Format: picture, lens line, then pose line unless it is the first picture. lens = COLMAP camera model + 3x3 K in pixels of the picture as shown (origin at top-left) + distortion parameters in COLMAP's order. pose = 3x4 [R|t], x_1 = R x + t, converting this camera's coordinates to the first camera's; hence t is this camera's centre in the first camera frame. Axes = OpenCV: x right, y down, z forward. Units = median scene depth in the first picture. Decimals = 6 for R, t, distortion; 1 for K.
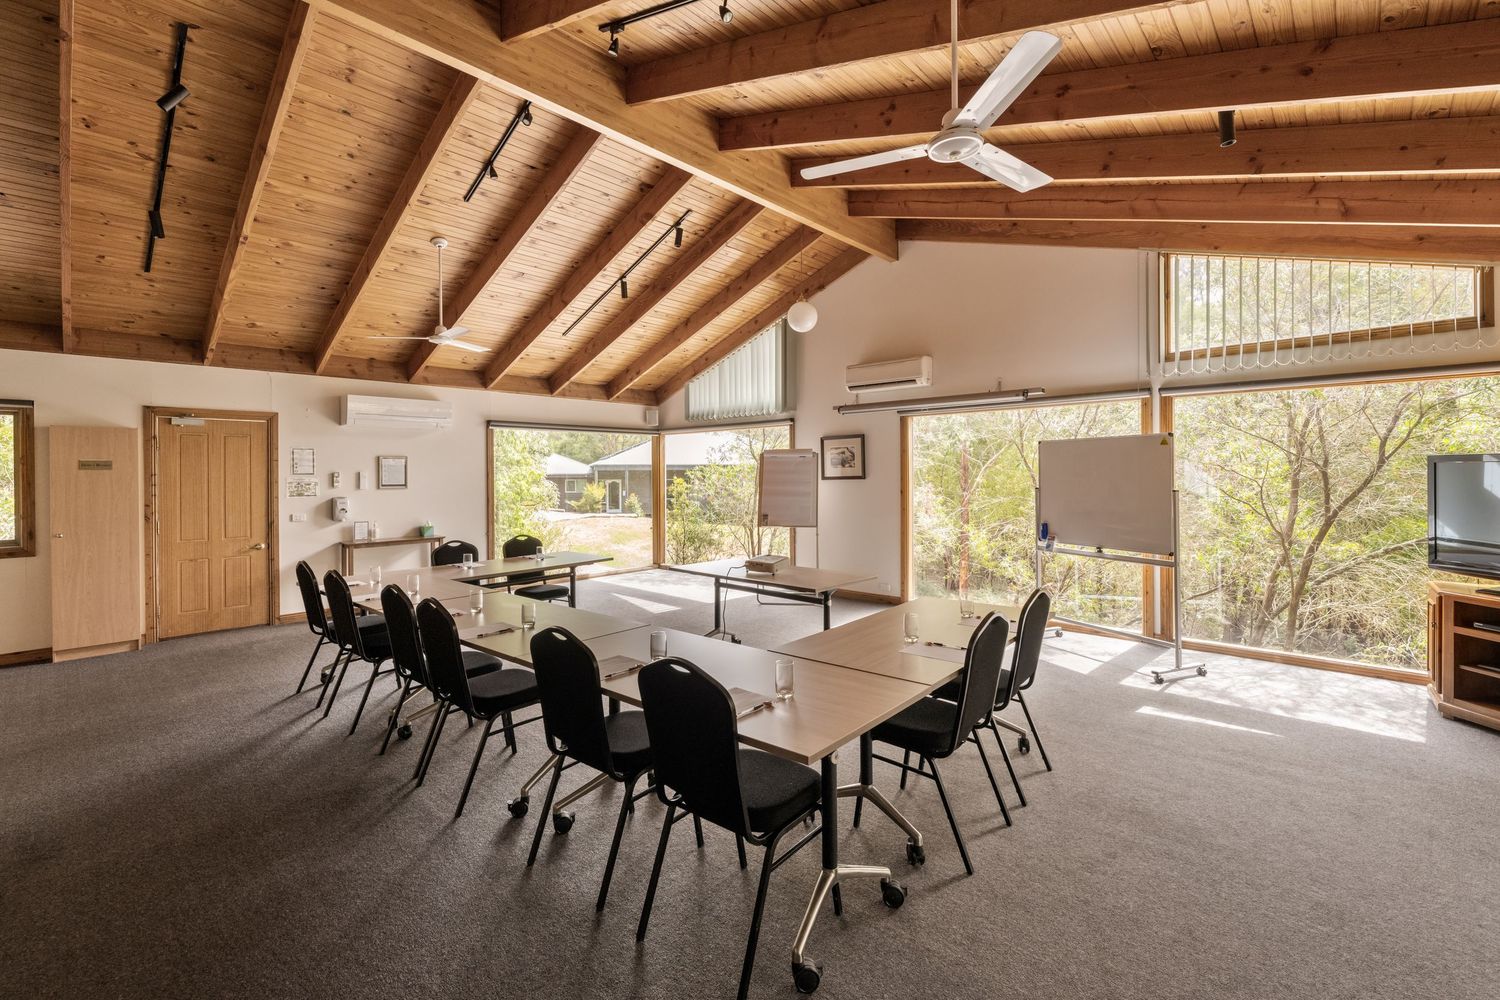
lens RADIAL K [[650.6, 0, 749.3], [0, 650.6, 476.5], [0, 0, 1]] dist [0.000141, -0.000040]
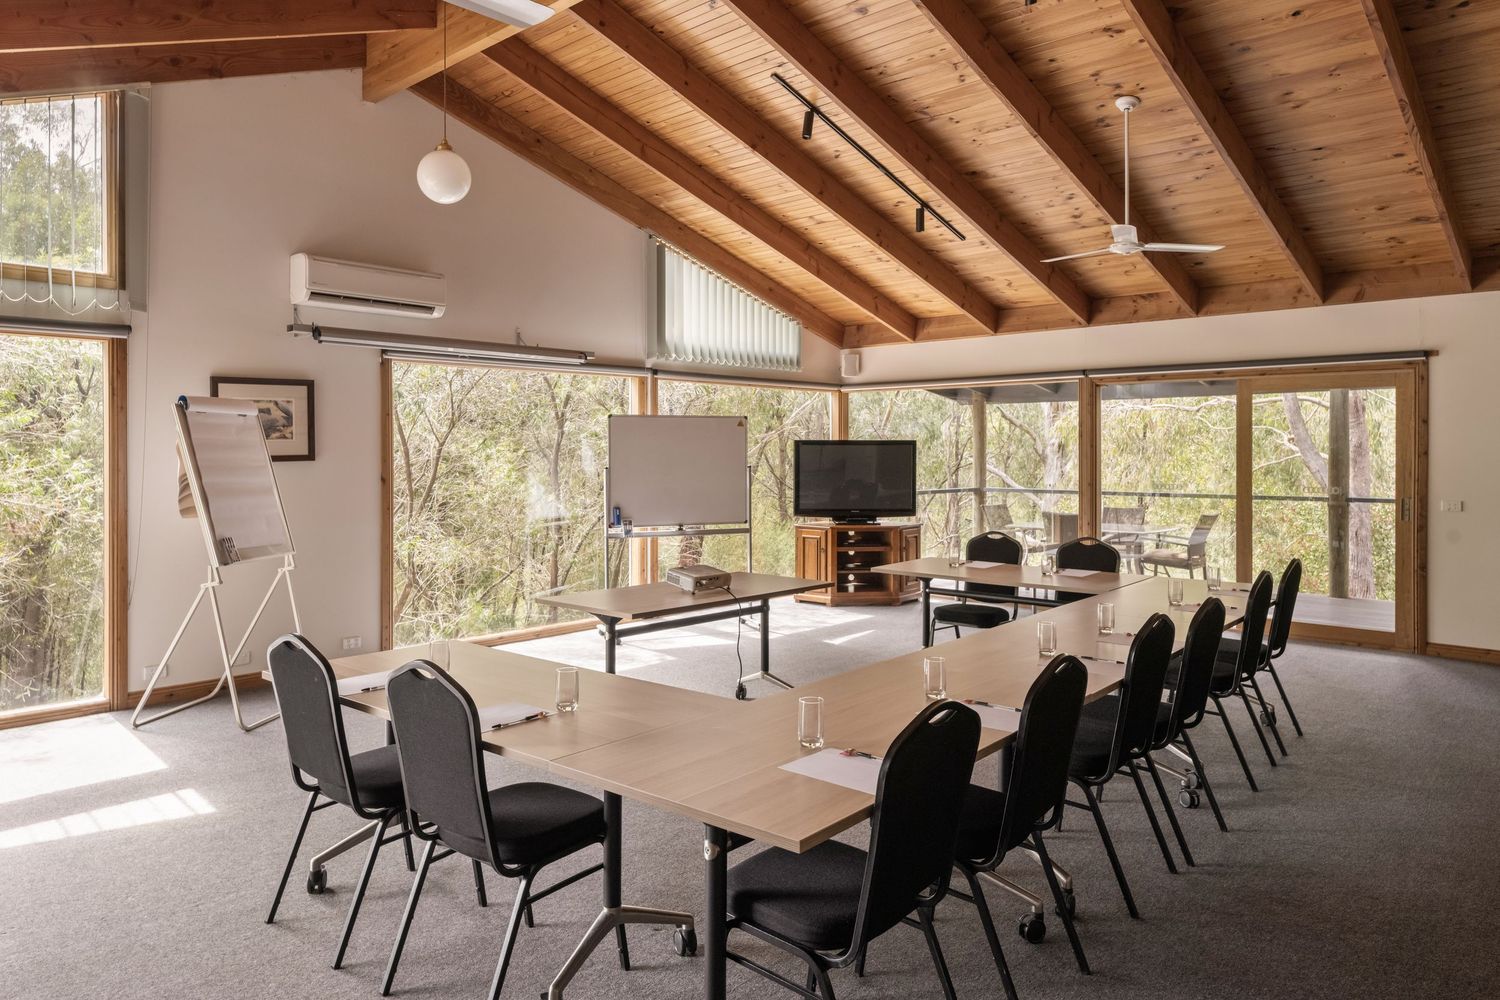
lens RADIAL K [[977.9, 0, 749.5], [0, 977.9, 456.0], [0, 0, 1]] dist [0.001849, 0.000296]
pose [[-0.015709, -0.001958, 0.999875, -0.856024], [0.002802, 0.999994, 0.002002, -0.000300], [-0.999873, 0.002833, -0.015704, 0.808980]]
